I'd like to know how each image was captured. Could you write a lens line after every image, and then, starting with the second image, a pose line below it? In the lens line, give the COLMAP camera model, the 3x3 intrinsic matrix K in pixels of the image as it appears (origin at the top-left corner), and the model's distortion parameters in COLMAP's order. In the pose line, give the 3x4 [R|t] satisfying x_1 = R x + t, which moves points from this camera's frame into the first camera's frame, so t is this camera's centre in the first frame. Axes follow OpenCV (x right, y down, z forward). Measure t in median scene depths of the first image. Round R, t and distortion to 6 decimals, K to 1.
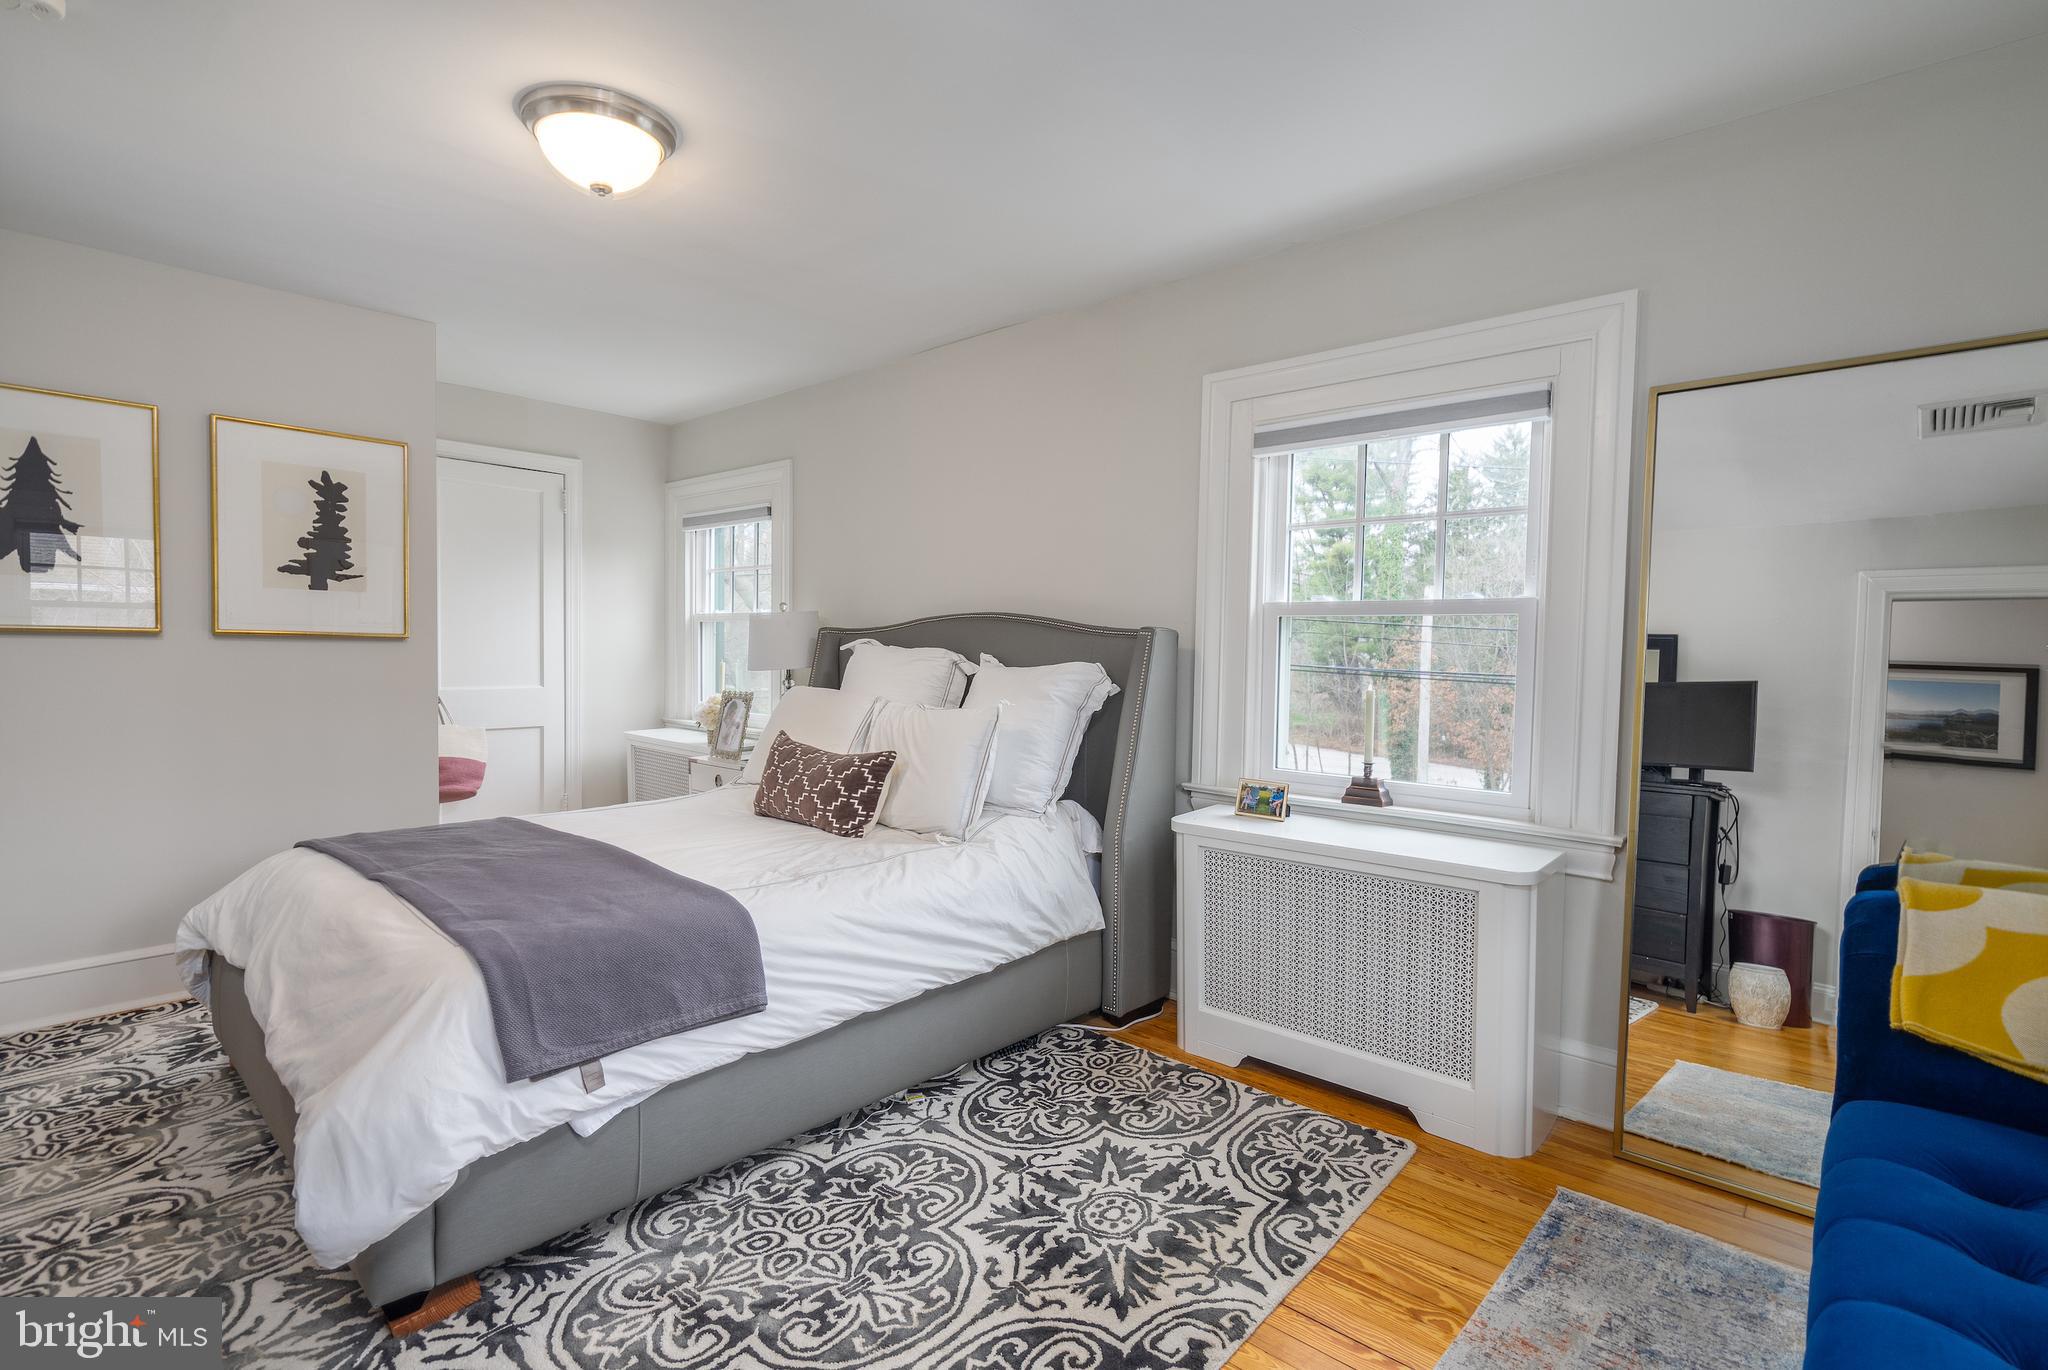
lens RADIAL K [[968.5, 0, 1030.5], [0, 968.5, 686.4], [0, 0, 1]] dist [-0.005150, 0.001850]
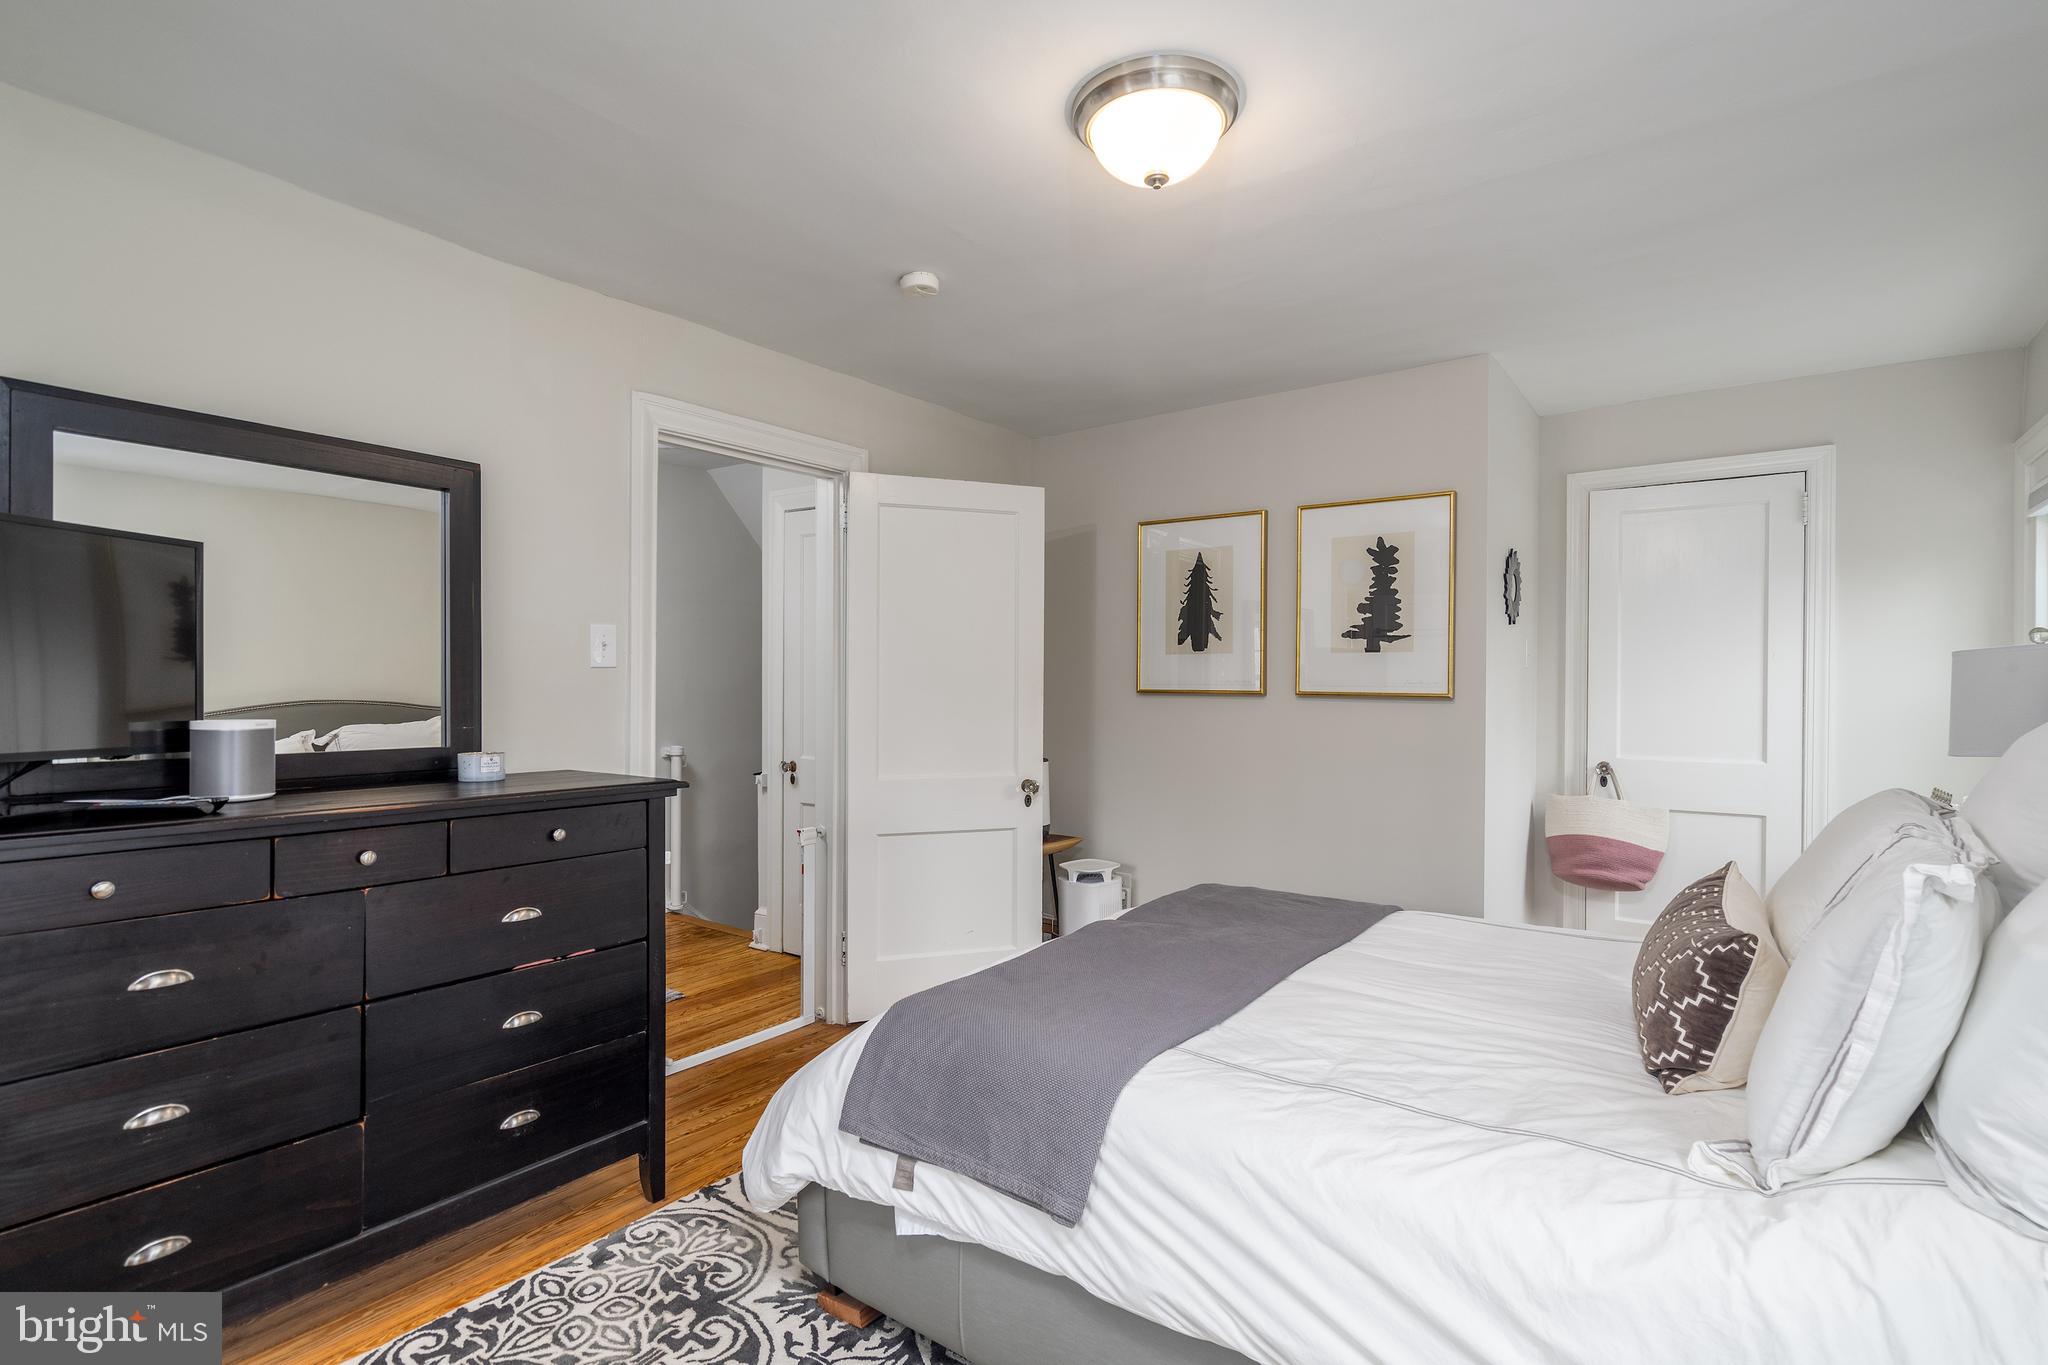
lens RADIAL K [[968.5, 0, 1029.8], [0, 968.5, 684.3], [0, 0, 1]] dist [-0.005150, 0.001850]
pose [[0.101988, -0.017186, -0.994637, 0.265064], [-0.045633, 0.998717, -0.021936, -0.026569], [0.993738, 0.047625, 0.101073, 0.547079]]
